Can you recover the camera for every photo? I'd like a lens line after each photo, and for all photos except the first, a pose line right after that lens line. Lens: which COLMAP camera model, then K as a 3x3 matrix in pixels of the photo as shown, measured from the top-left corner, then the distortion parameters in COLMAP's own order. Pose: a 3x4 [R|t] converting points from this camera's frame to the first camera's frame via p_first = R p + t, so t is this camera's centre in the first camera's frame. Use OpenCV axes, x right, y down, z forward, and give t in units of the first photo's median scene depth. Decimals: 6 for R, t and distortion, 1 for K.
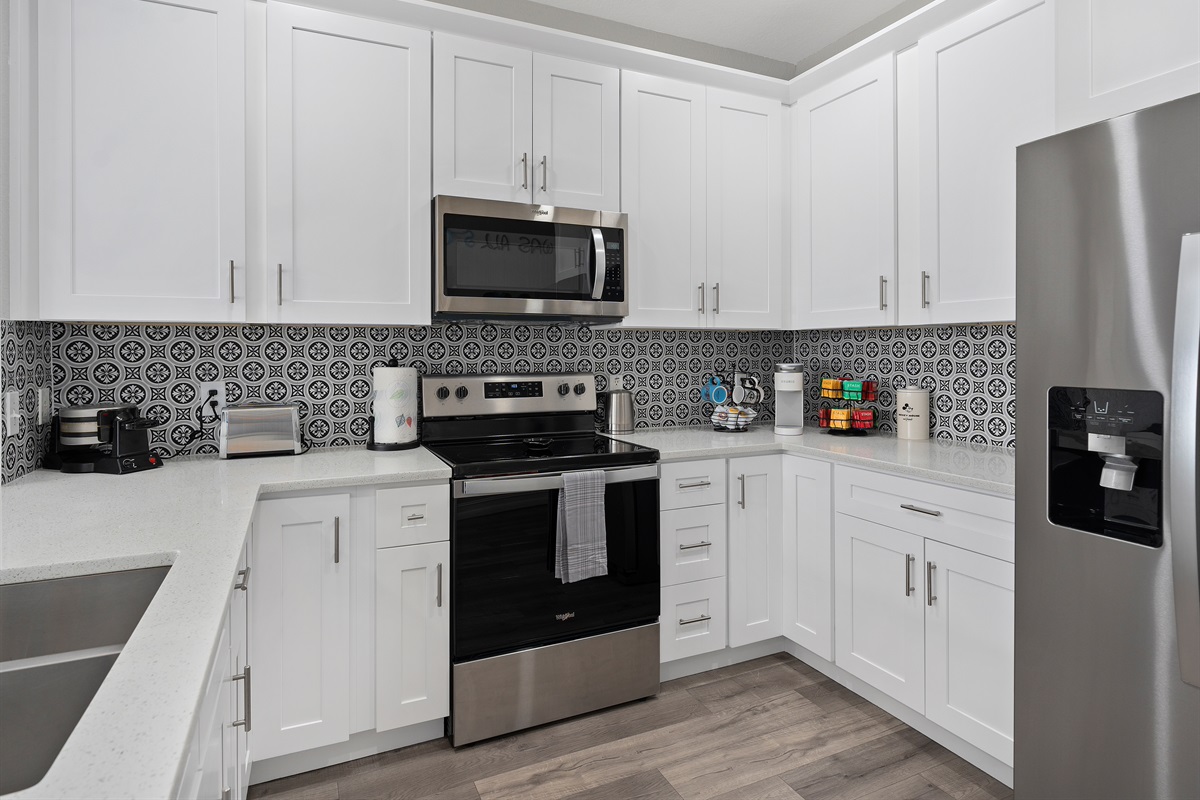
lens RADIAL K [[647.4, 0, 599.7], [0, 647.4, 351.9], [0, 0, 1]] dist [-0.003349, -0.000092]
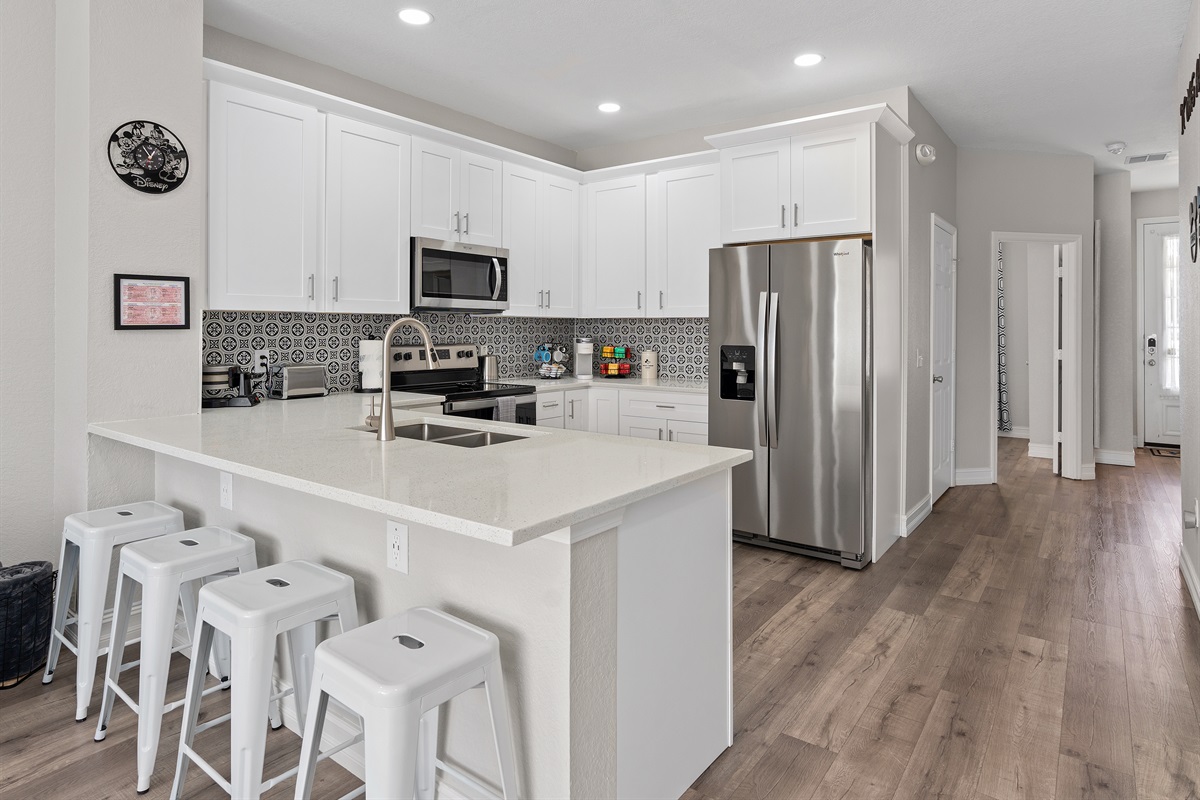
lens RADIAL K [[672.0, 0, 597.0], [0, 672.0, 322.6], [0, 0, 1]] dist [-0.005048, -0.000223]
pose [[0.882868, 0.009507, 0.469524, -0.576465], [-0.004449, 0.999920, -0.011881, -0.001722], [-0.469599, 0.008401, 0.882840, -0.654876]]
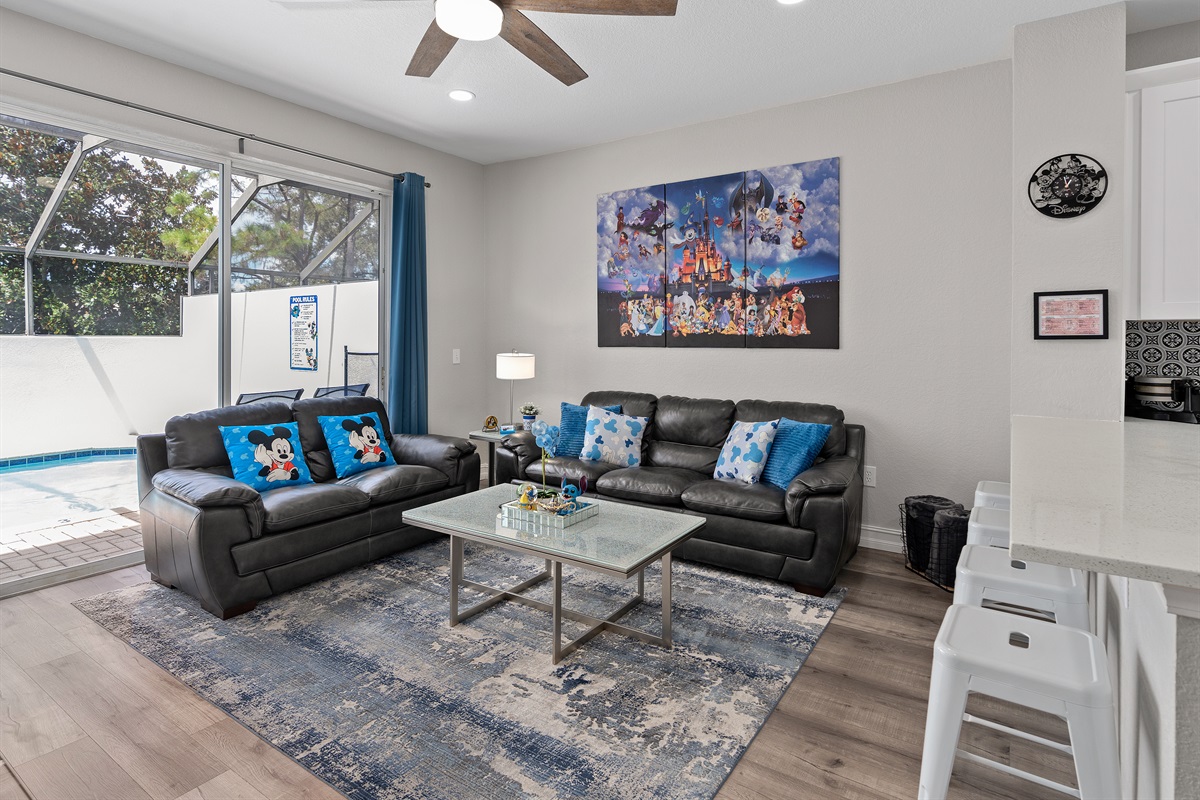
lens RADIAL K [[610.6, 0, 604.9], [0, 610.6, 347.5], [0, 0, 1]] dist [-0.011087, 0.000397]
pose [[0.524389, 0.018381, -0.851281, -0.209445], [-0.008654, 0.999830, 0.016257, 0.003907], [0.851435, -0.001158, 0.524459, -0.654094]]
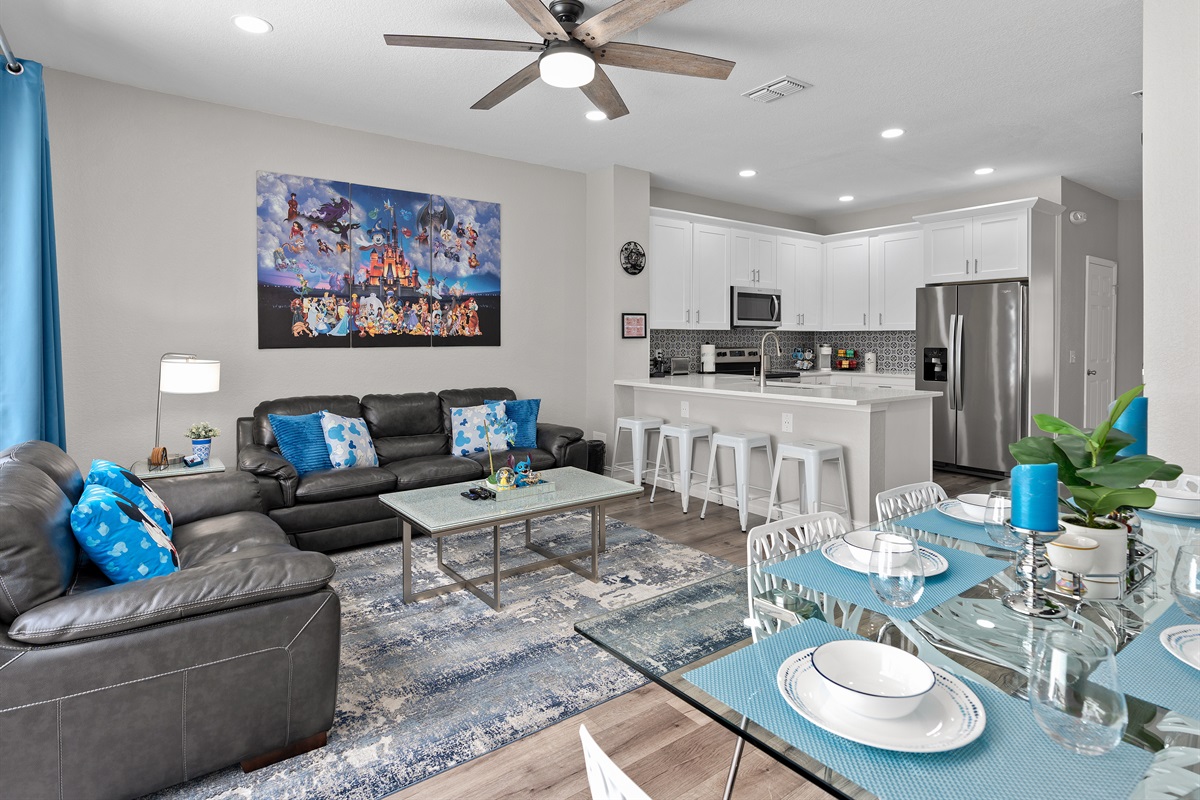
lens RADIAL K [[610.6, 0, 604.9], [0, 610.6, 347.5], [0, 0, 1]] dist [-0.011087, 0.000397]
pose [[0.980108, 0.000355, 0.198465, -1.217855], [-0.002255, 0.999954, 0.009350, 0.011859], [-0.198452, -0.009612, 0.980063, -1.414999]]
